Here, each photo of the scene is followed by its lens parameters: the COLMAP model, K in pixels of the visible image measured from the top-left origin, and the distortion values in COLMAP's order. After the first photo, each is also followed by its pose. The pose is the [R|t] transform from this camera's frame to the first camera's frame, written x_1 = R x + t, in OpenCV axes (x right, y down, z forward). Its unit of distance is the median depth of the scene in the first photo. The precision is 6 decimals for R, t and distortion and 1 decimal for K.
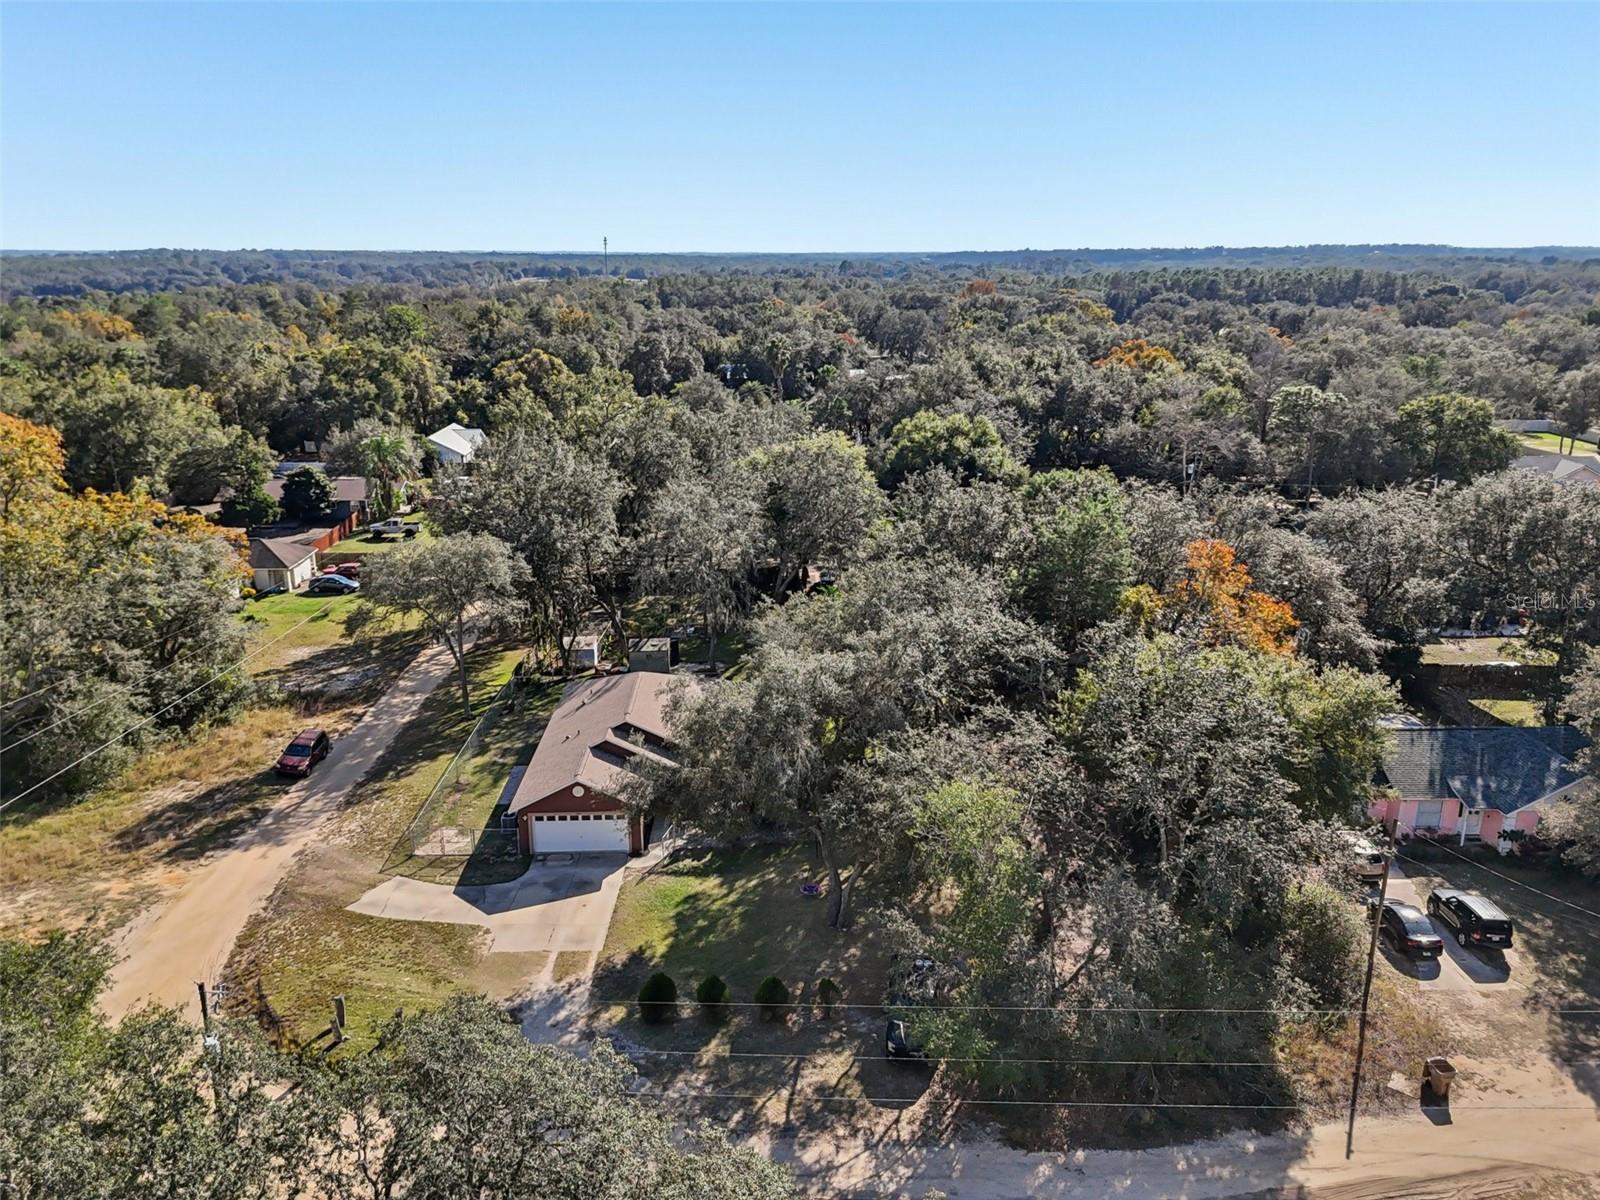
lens RADIAL K [[1197.3, 0, 800.0], [0, 1197.3, 600.0], [0, 0, 1]] dist [0.011624, 0.005244]
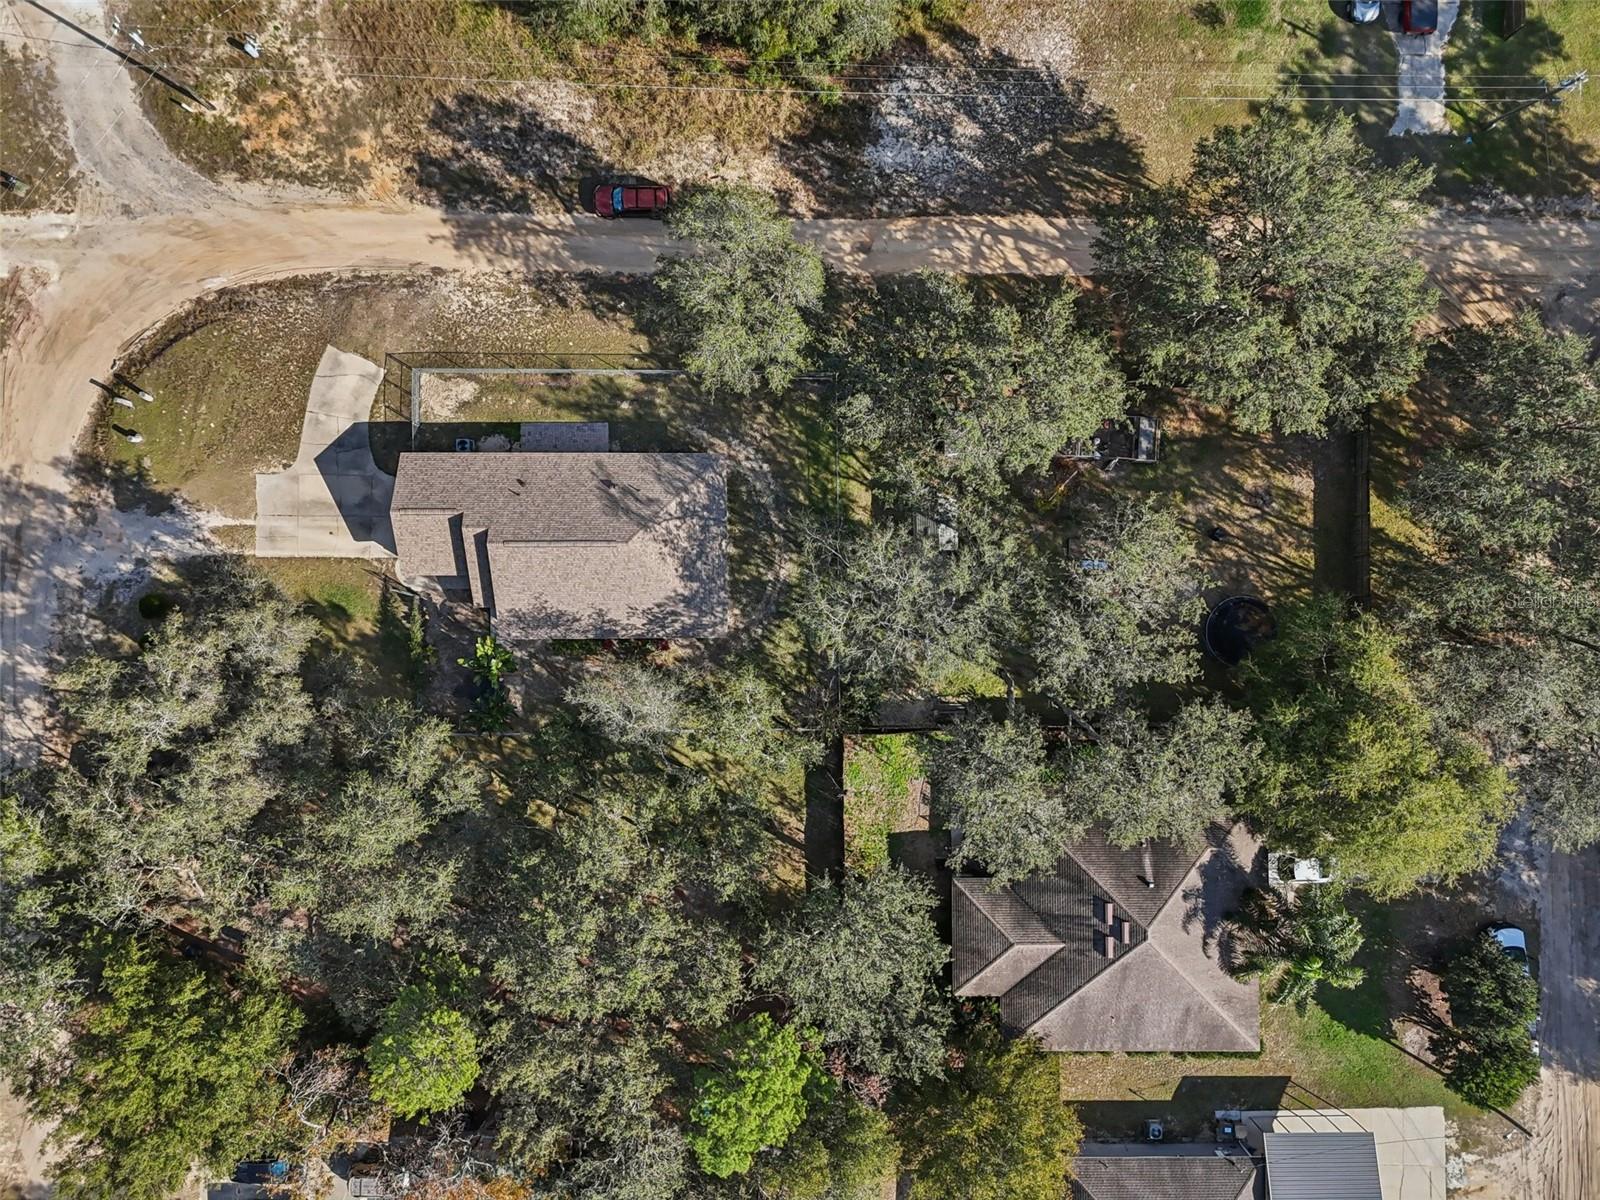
lens RADIAL K [[1197.3, 0, 800.0], [0, 1197.3, 600.0], [0, 0, 1]] dist [0.011624, 0.005244]
pose [[-0.023887, 0.999697, 0.005945, -0.145747], [-0.298073, -0.012798, 0.954457, -1.255195], [0.954244, 0.021027, 0.298289, 1.250596]]
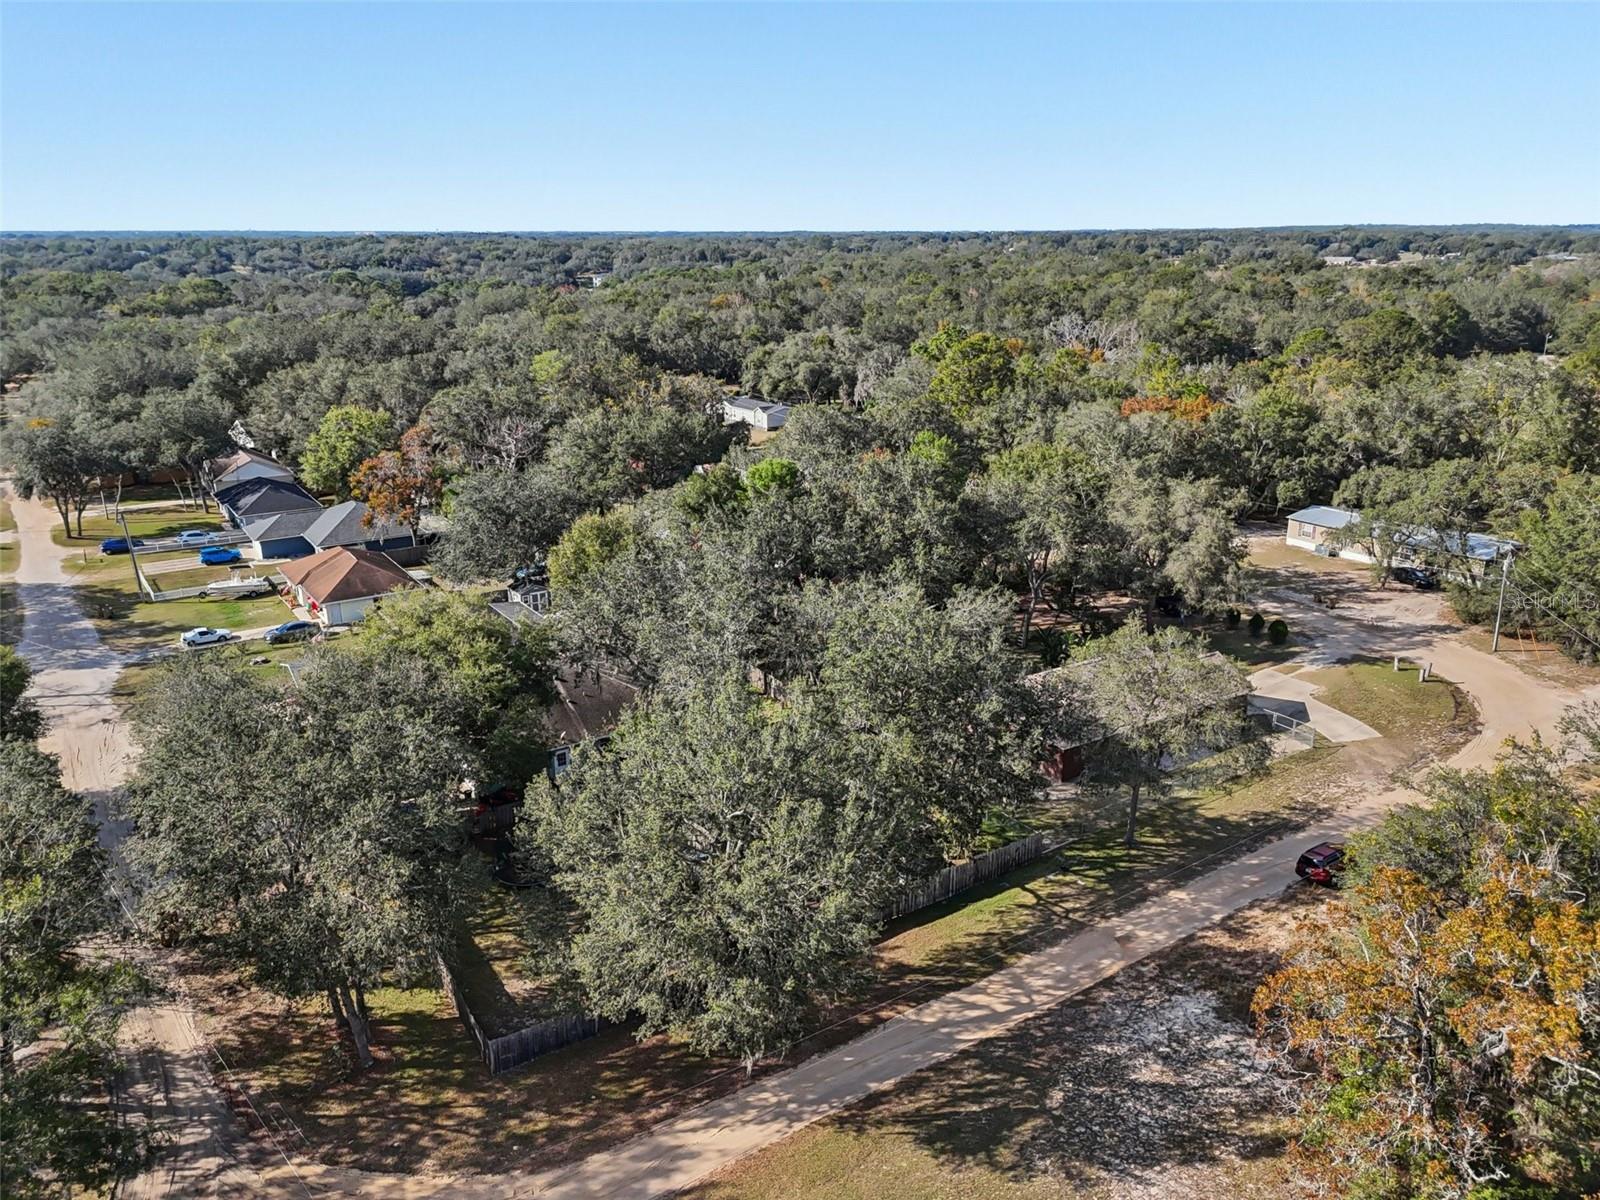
lens RADIAL K [[1197.3, 0, 800.0], [0, 1197.3, 600.0], [0, 0, 1]] dist [0.011624, 0.005244]
pose [[-0.515691, -0.245408, 0.820876, -1.339021], [0.253599, 0.871447, 0.419843, -0.782842], [-0.818383, 0.424682, -0.387162, 2.369828]]
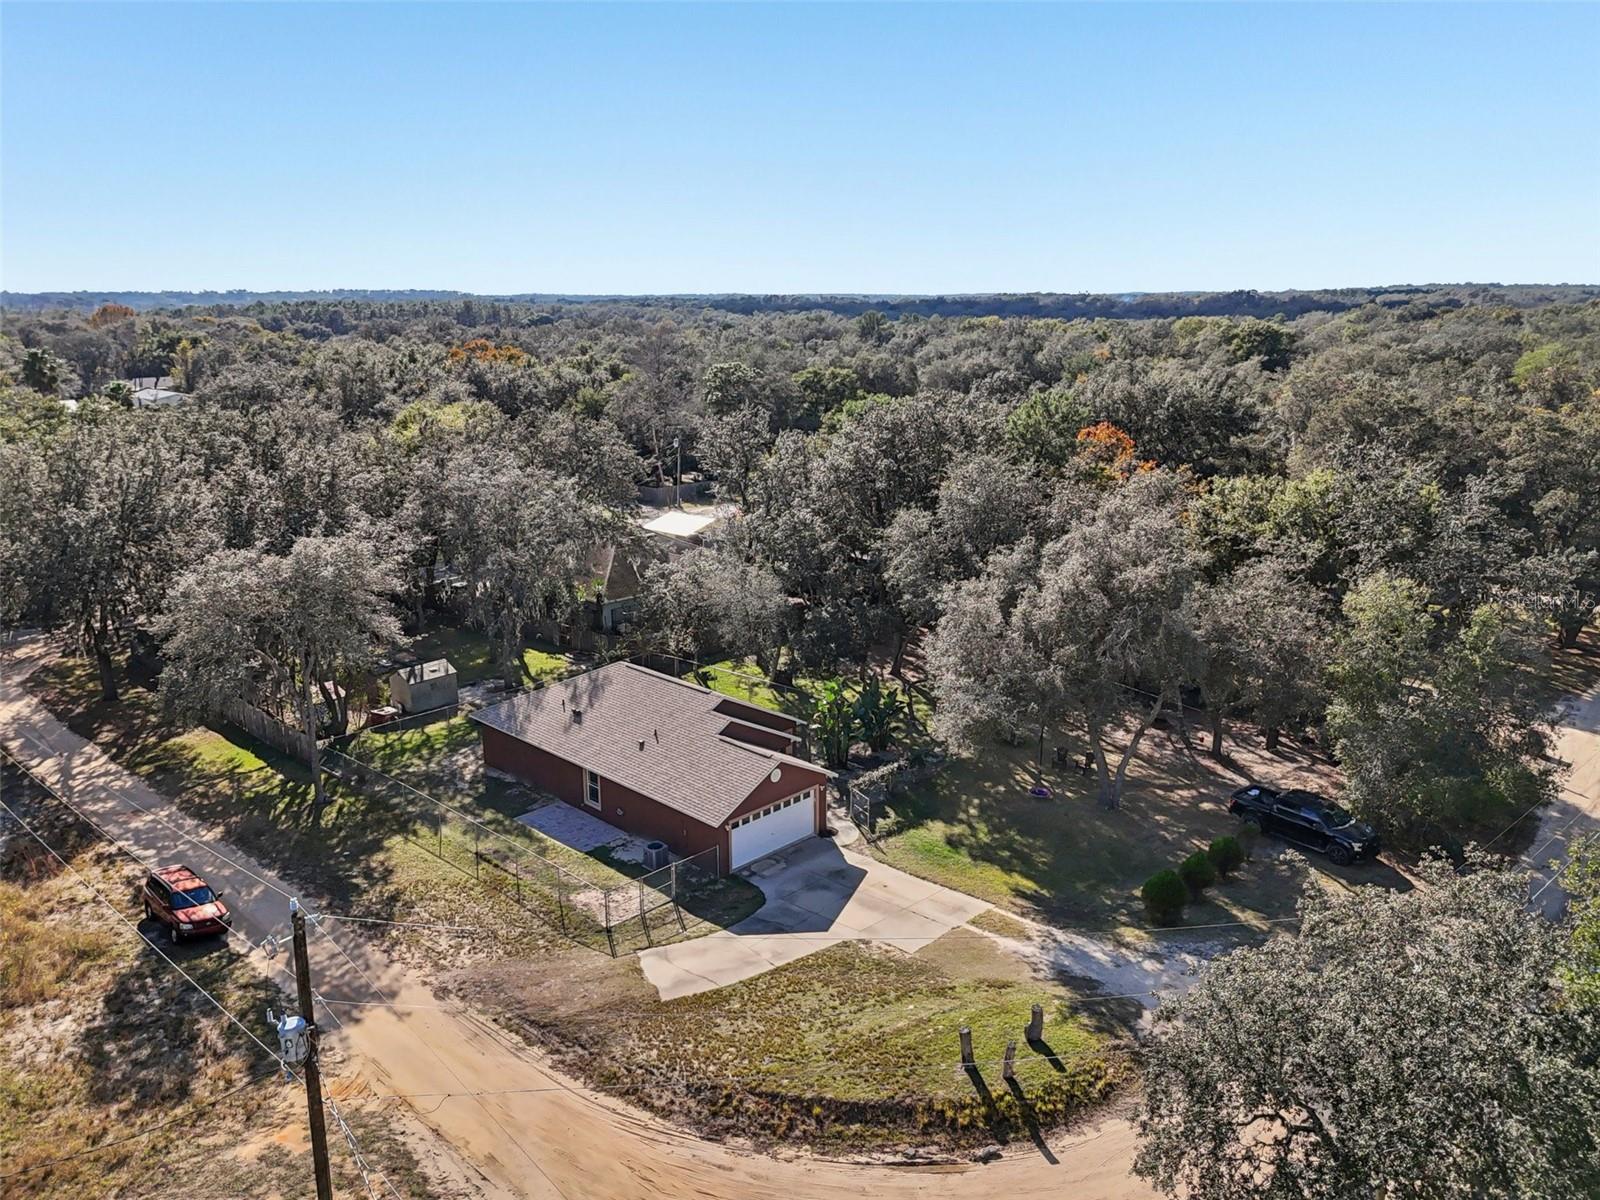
lens RADIAL K [[1197.3, 0, 800.0], [0, 1197.3, 600.0], [0, 0, 1]] dist [0.011624, 0.005244]
pose [[0.727491, -0.172374, 0.664112, -0.846975], [0.197244, 0.979610, 0.038196, 0.018085], [-0.657155, 0.103205, 0.746657, 0.450933]]
